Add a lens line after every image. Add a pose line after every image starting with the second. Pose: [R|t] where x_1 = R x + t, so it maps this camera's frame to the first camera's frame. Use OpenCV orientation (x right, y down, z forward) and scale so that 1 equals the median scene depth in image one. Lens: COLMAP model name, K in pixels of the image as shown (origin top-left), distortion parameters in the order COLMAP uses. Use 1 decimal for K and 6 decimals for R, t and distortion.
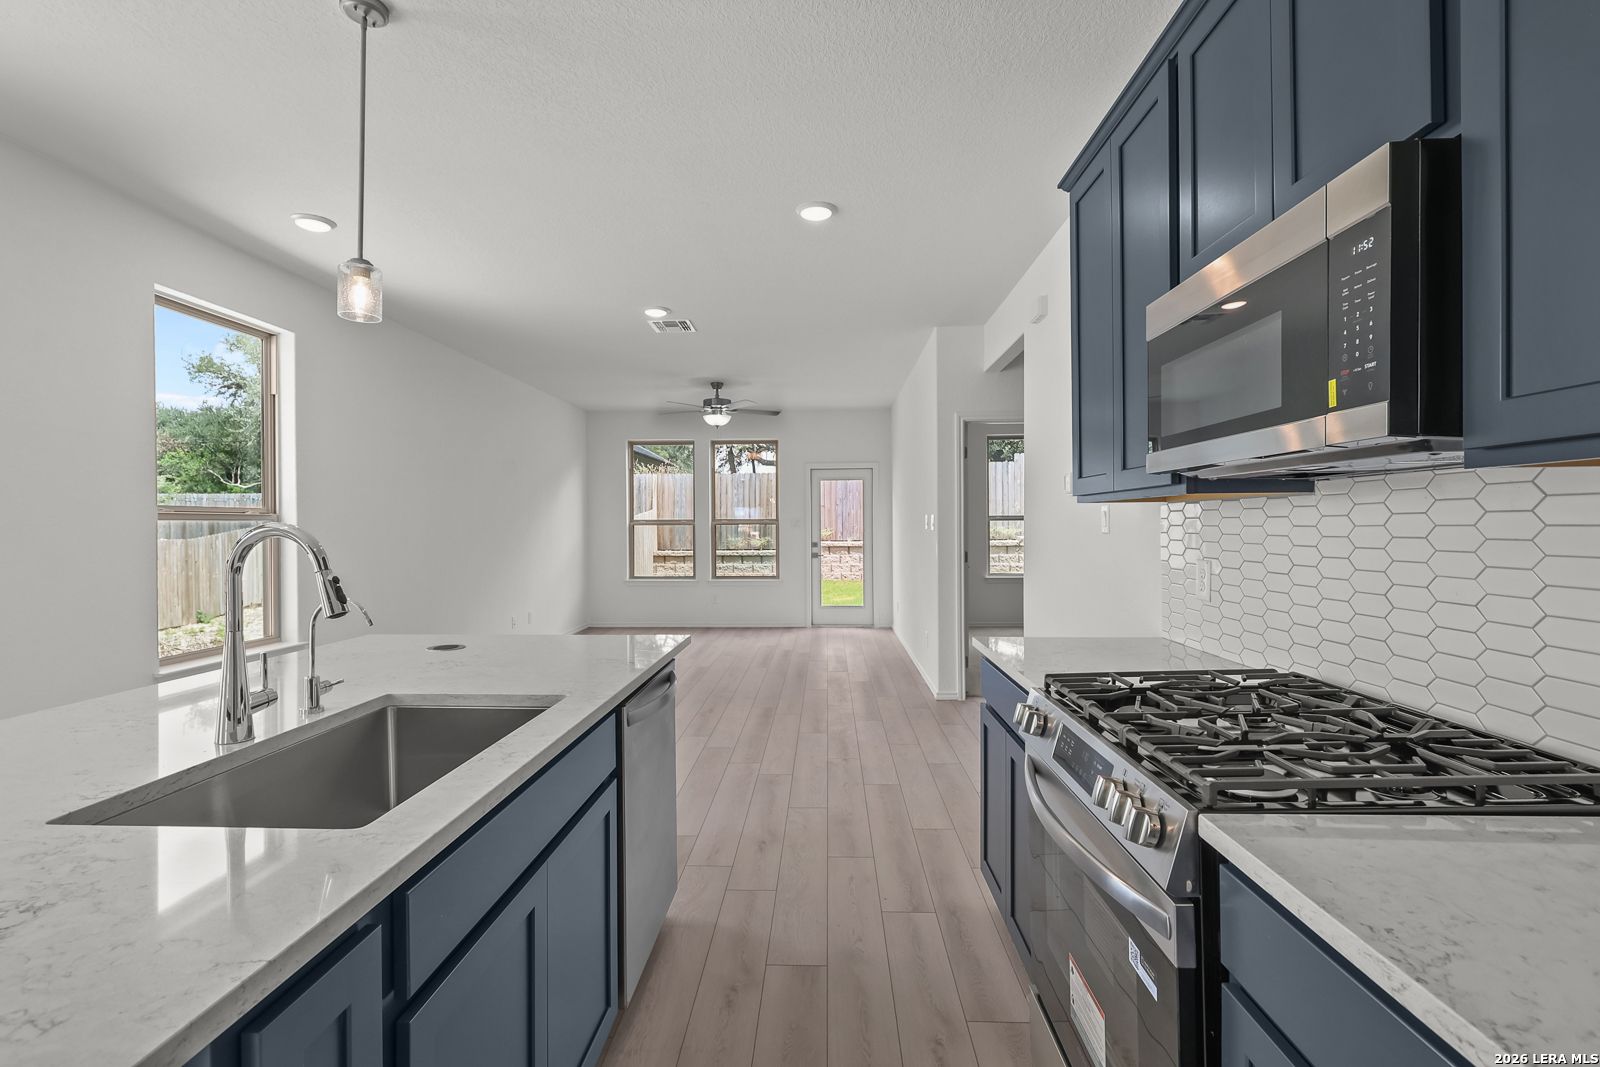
lens RADIAL K [[736.5, 0, 798.1], [0, 736.5, 531.0], [0, 0, 1]] dist [-0.007193, 0.003569]
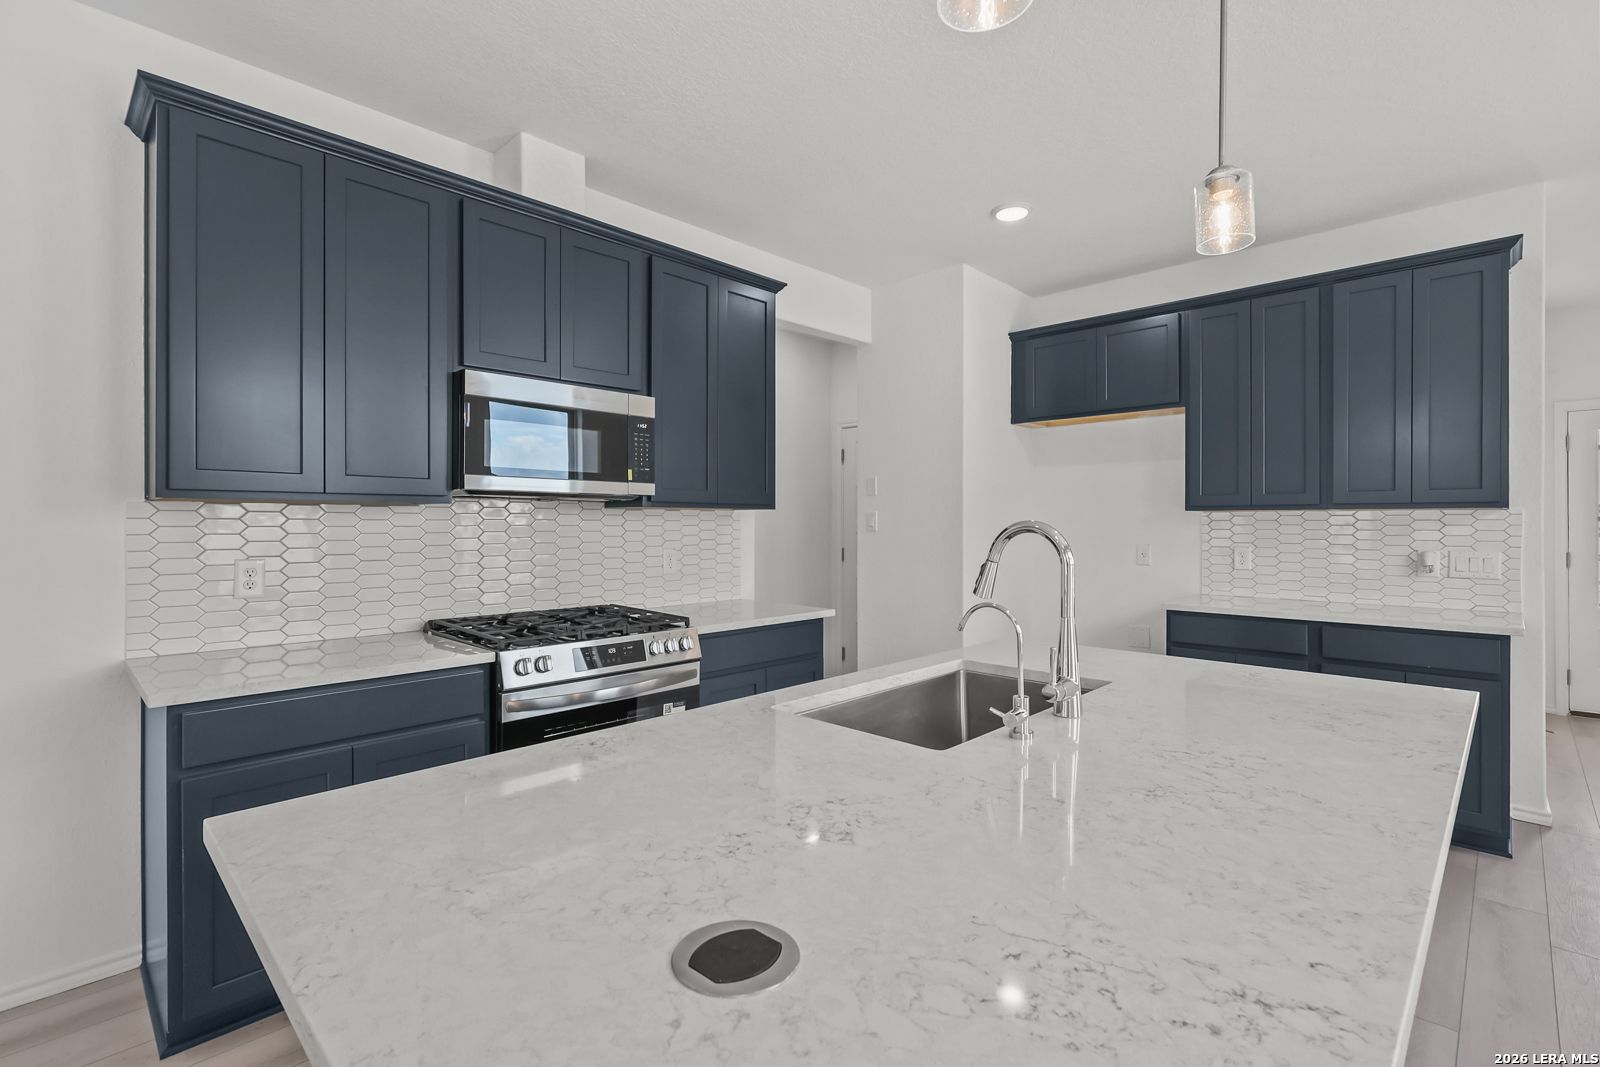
lens RADIAL K [[736.5, 0, 797.4], [0, 736.5, 523.6], [0, 0, 1]] dist [-0.007193, 0.003569]
pose [[-0.743516, 0.005627, 0.668695, -0.215505], [0.008820, 0.999960, 0.001393, -0.001704], [-0.668660, 0.006934, -0.743536, 0.373313]]
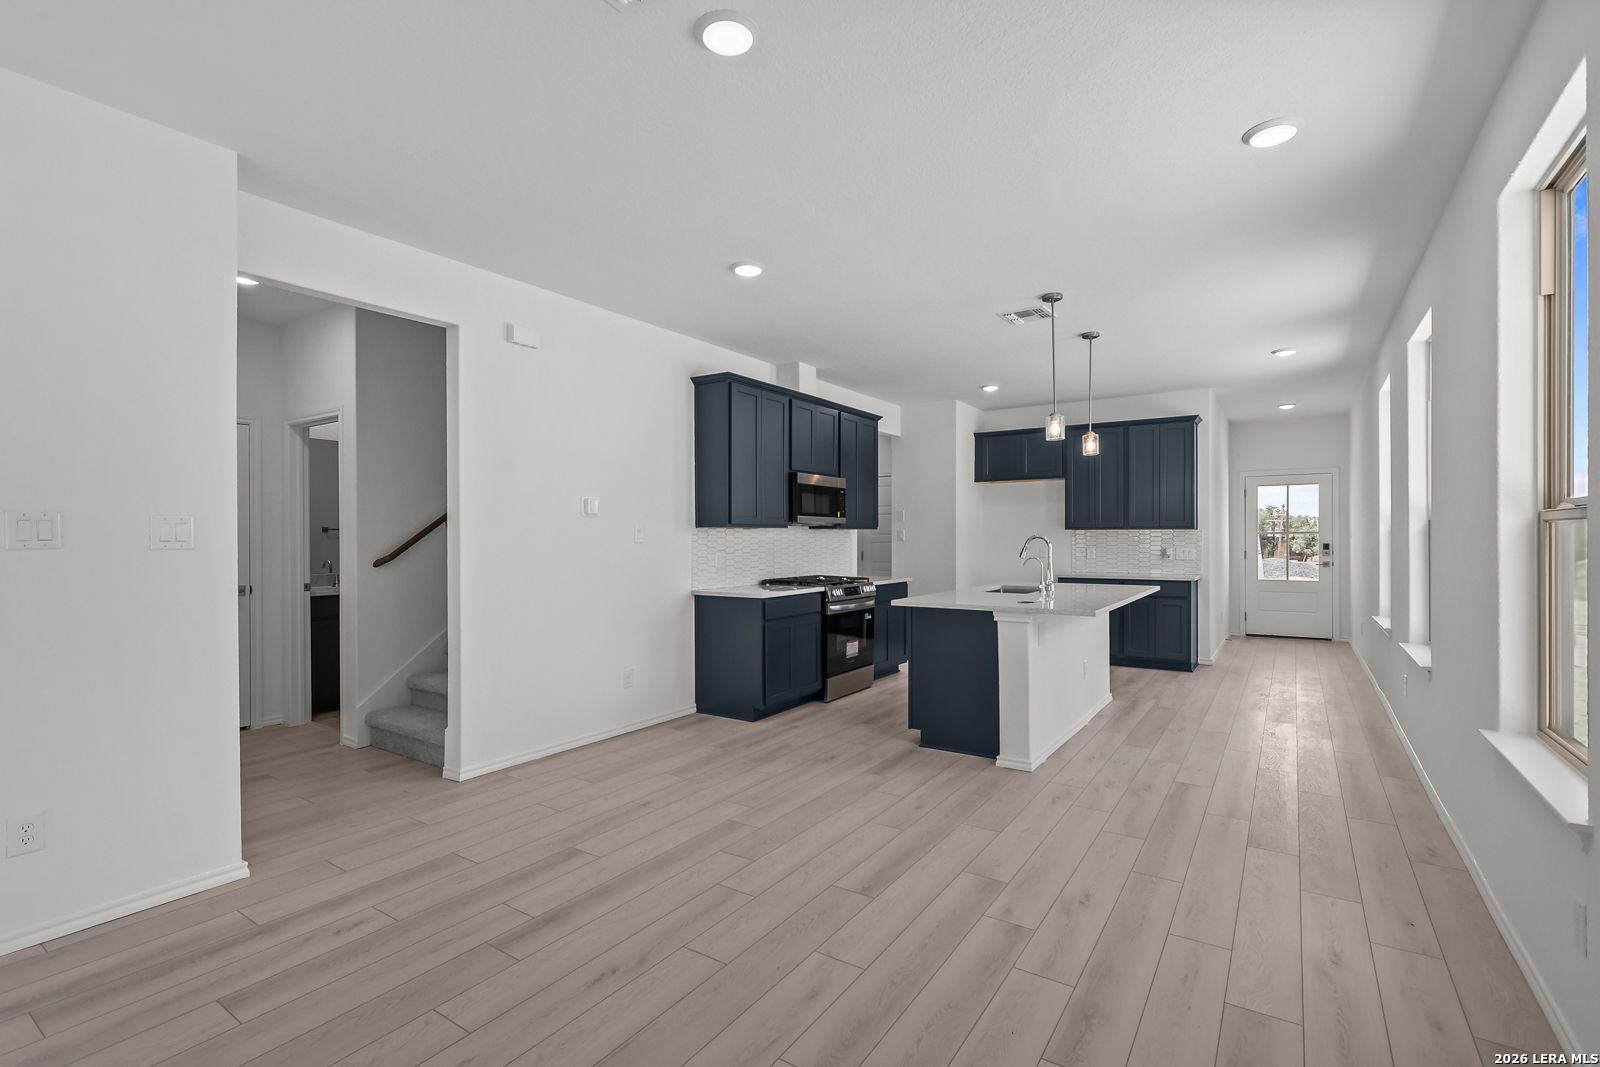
lens RADIAL K [[736.5, 0, 798.7], [0, 736.5, 538.8], [0, 0, 1]] dist [-0.007193, 0.003569]
pose [[-0.851008, 0.006118, 0.525117, -0.299415], [0.010792, 0.999925, 0.005839, -0.004594], [-0.525042, 0.010636, -0.851010, 0.891613]]
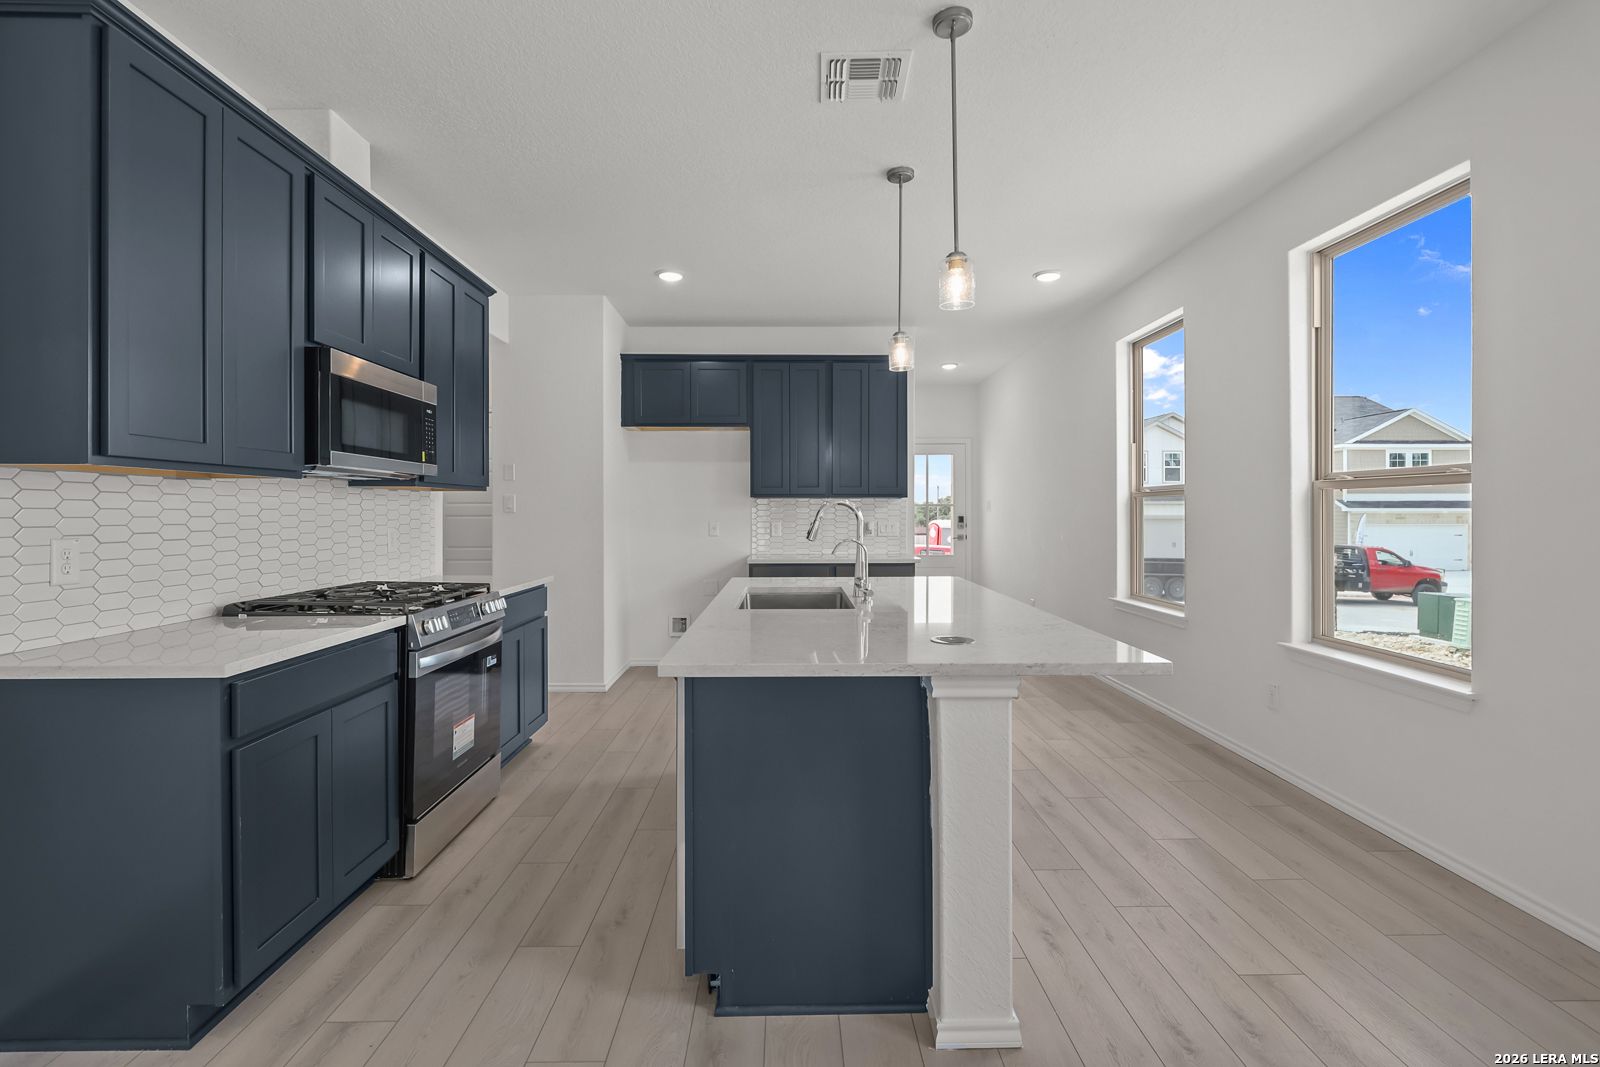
lens RADIAL K [[736.5, 0, 799.1], [0, 736.5, 513.1], [0, 0, 1]] dist [-0.007193, 0.003569]
pose [[-0.998367, 0.007093, -0.056680, -0.081160], [0.006573, 0.999935, 0.009368, 0.001928], [0.056743, 0.008980, -0.998348, 0.571031]]
